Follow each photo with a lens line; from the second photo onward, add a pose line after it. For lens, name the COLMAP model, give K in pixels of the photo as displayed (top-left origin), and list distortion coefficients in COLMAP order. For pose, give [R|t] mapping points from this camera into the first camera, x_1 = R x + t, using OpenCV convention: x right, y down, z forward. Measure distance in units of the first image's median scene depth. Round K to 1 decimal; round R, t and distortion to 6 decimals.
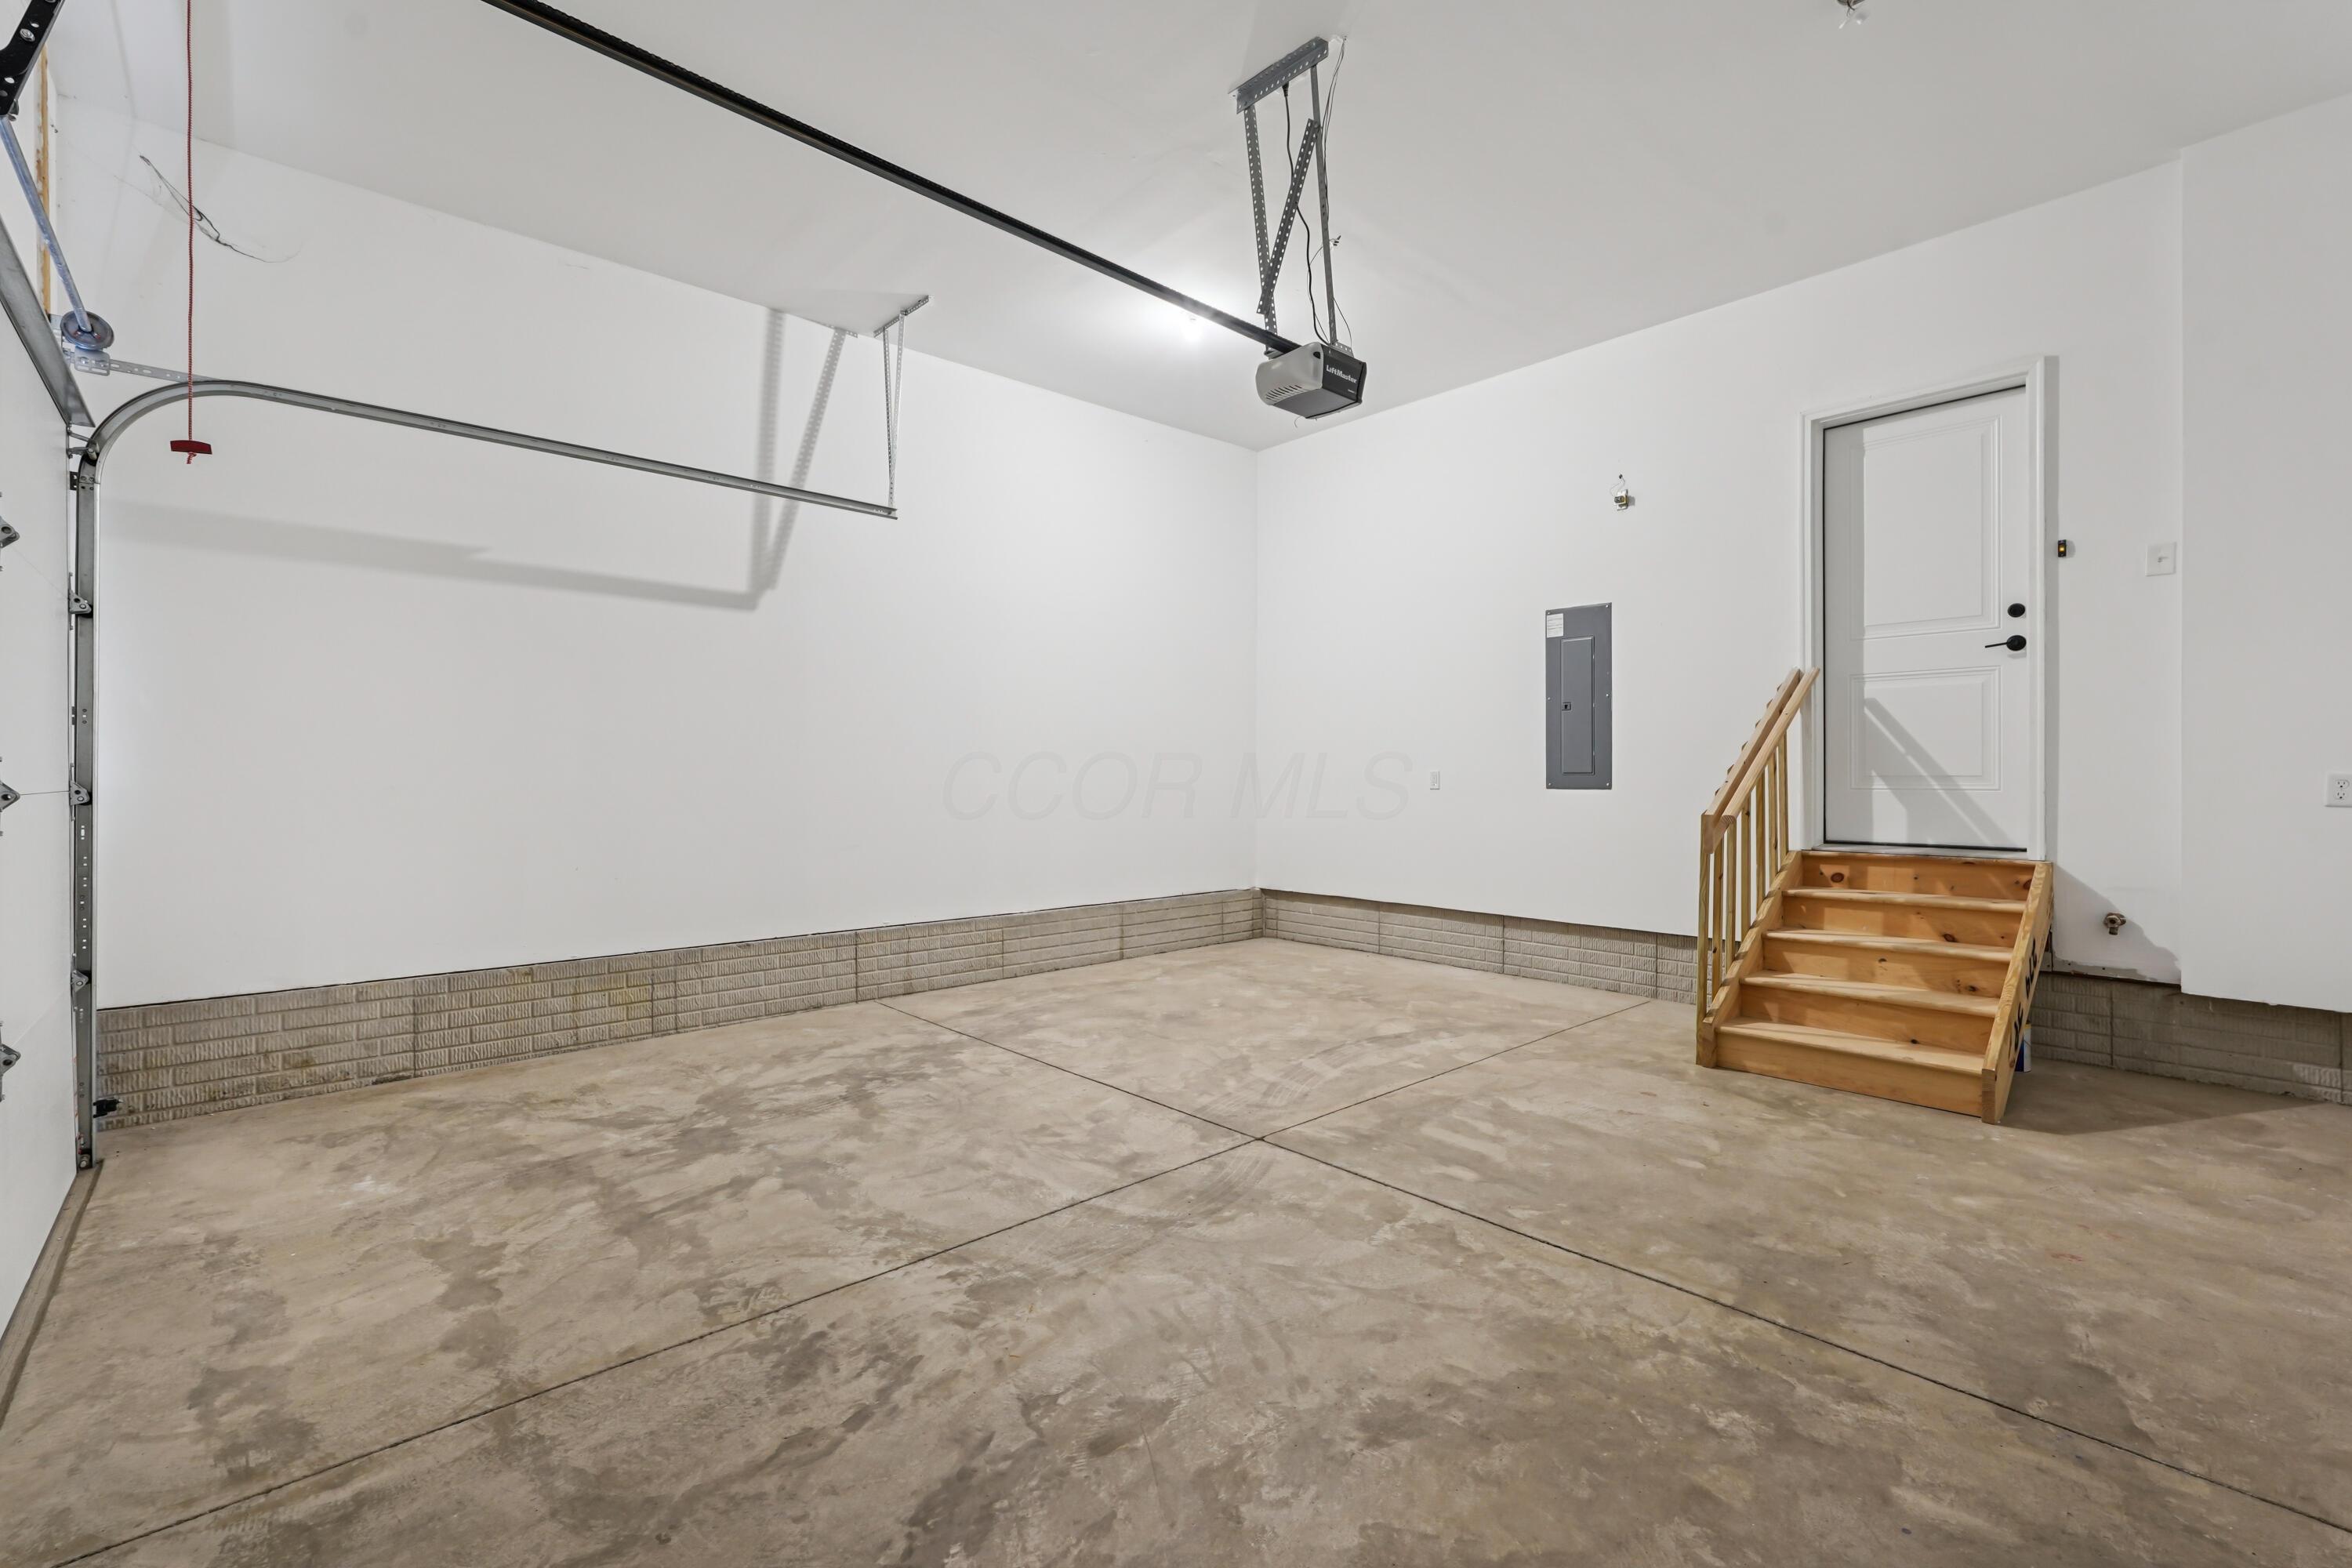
lens RADIAL K [[997.9, 0, 1176.0], [0, 997.9, 784.0], [0, 0, 1]] dist [0.000212, -0.000024]
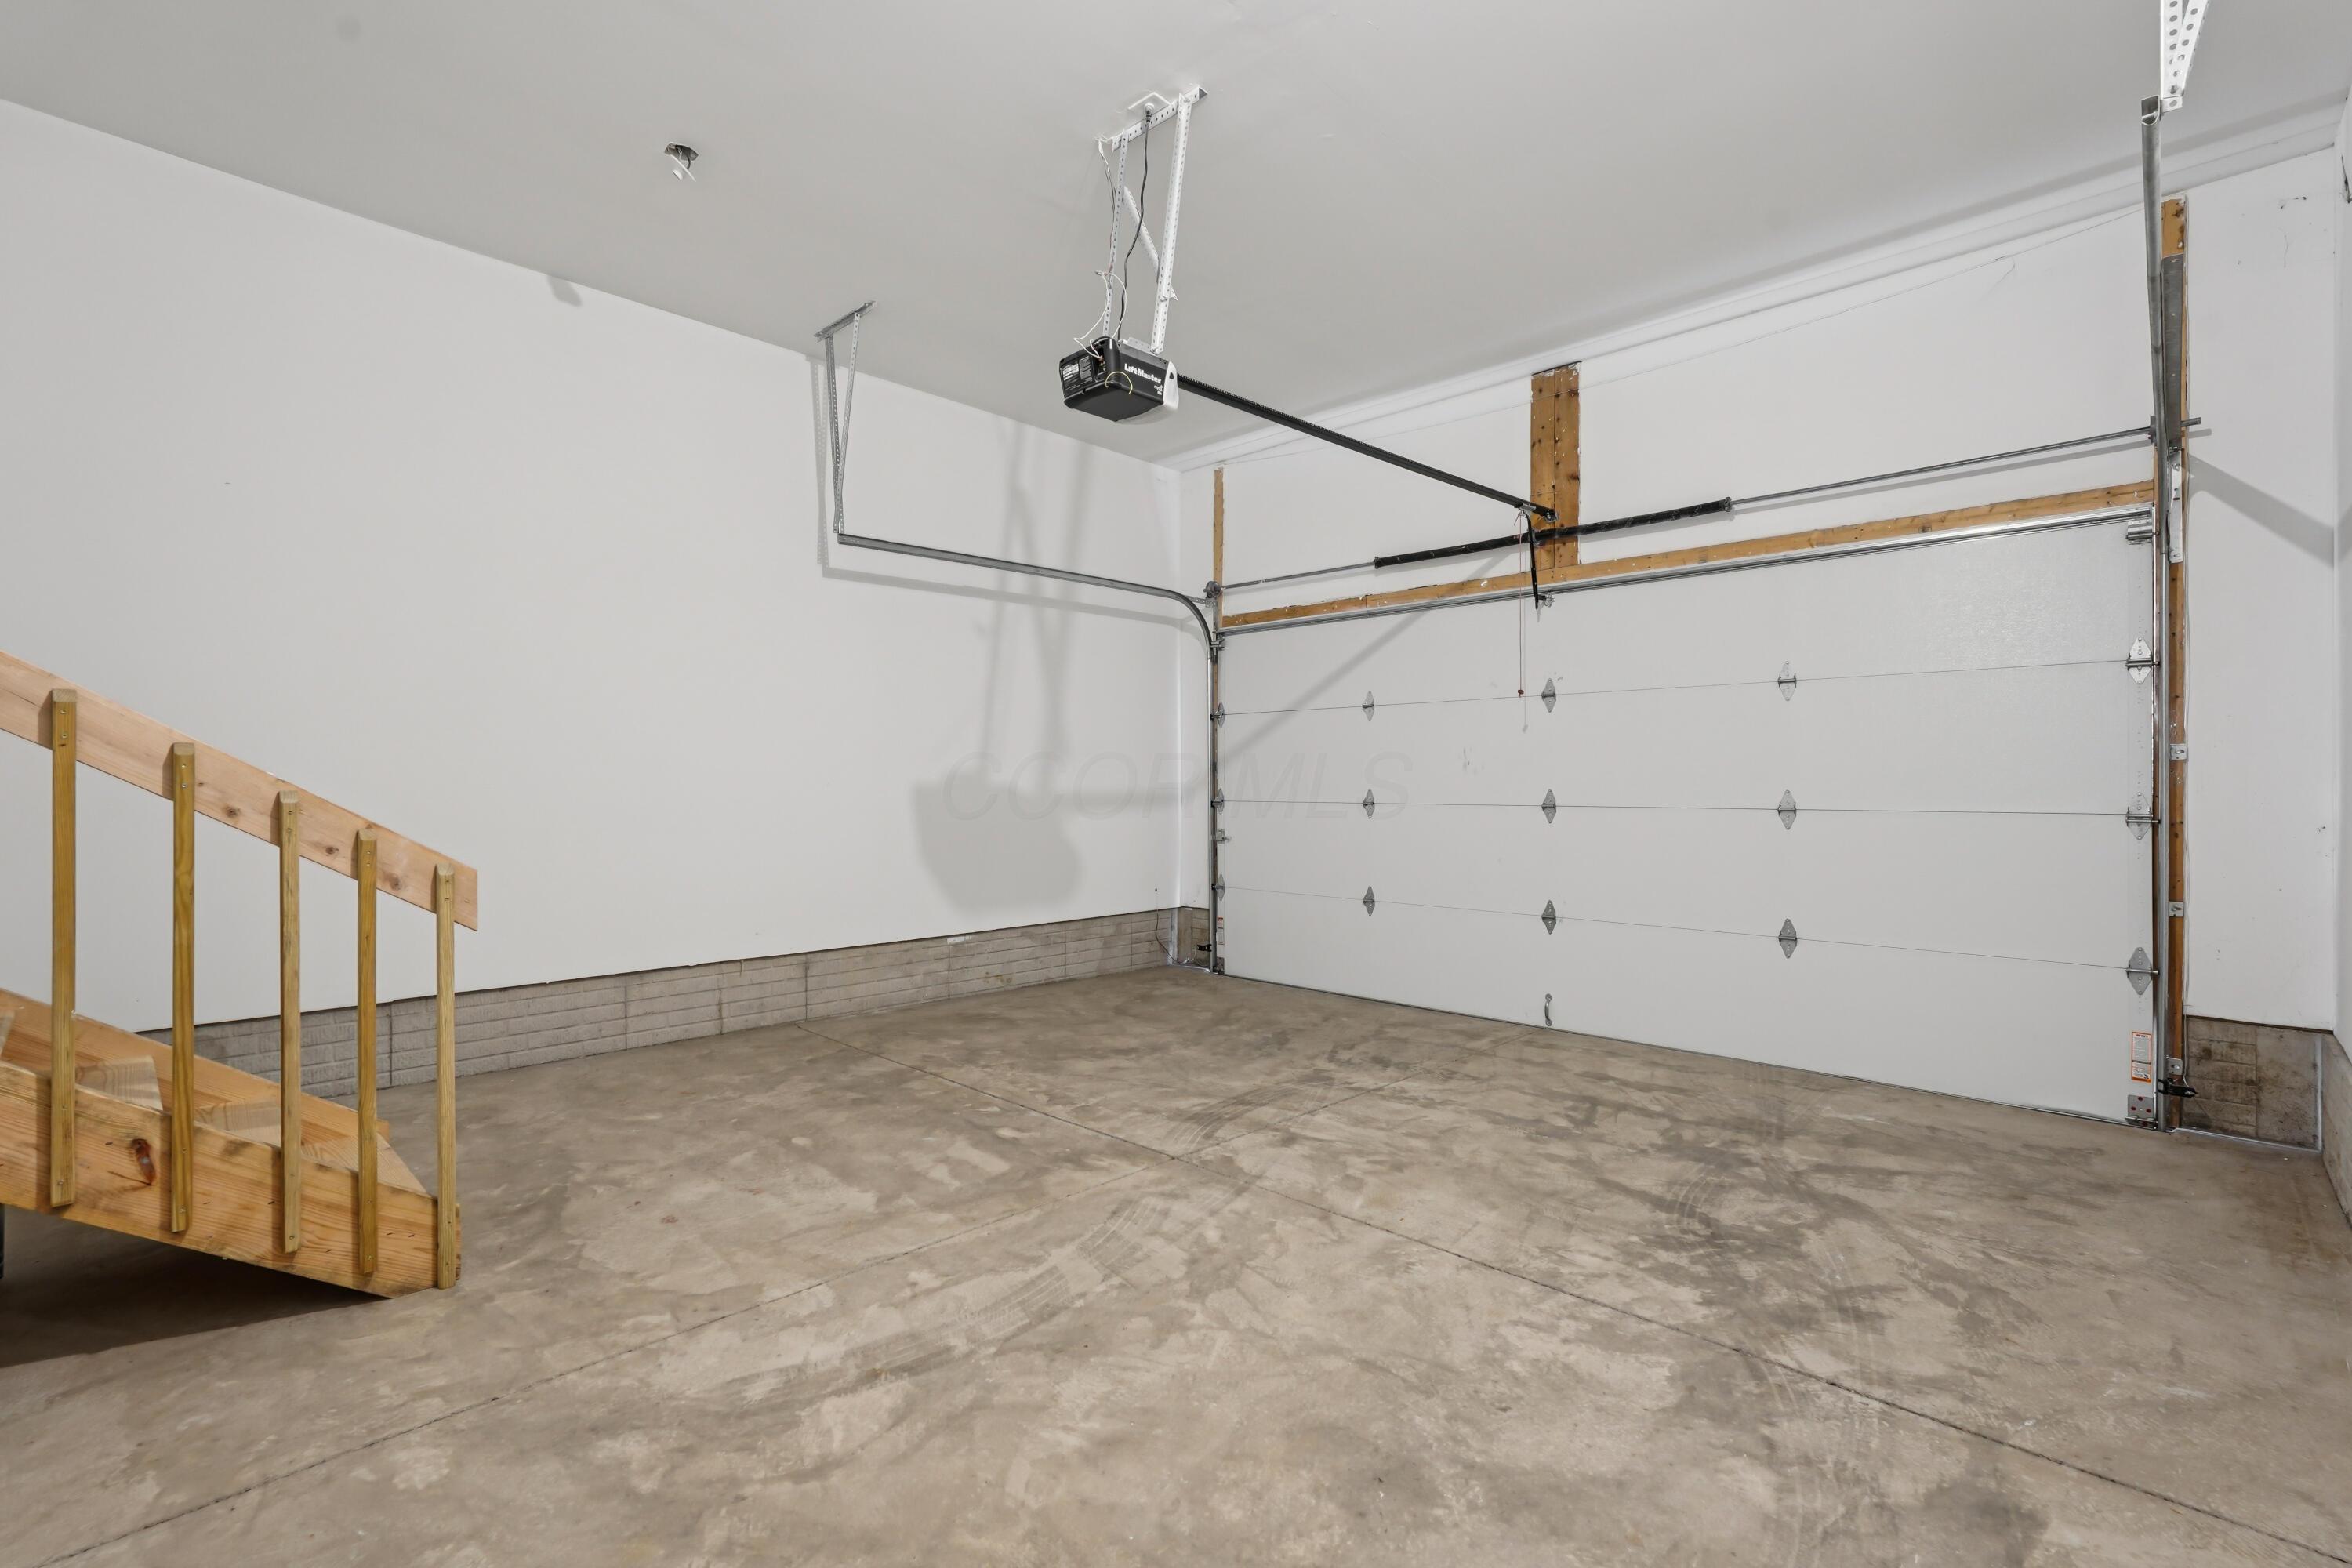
lens RADIAL K [[997.9, 0, 1176.0], [0, 997.9, 784.0], [0, 0, 1]] dist [0.000212, -0.000024]
pose [[-0.997064, -0.000470, -0.076572, 0.158748], [-0.000936, 0.999981, 0.006048, -0.034400], [0.076568, 0.006102, -0.997046, 1.994829]]
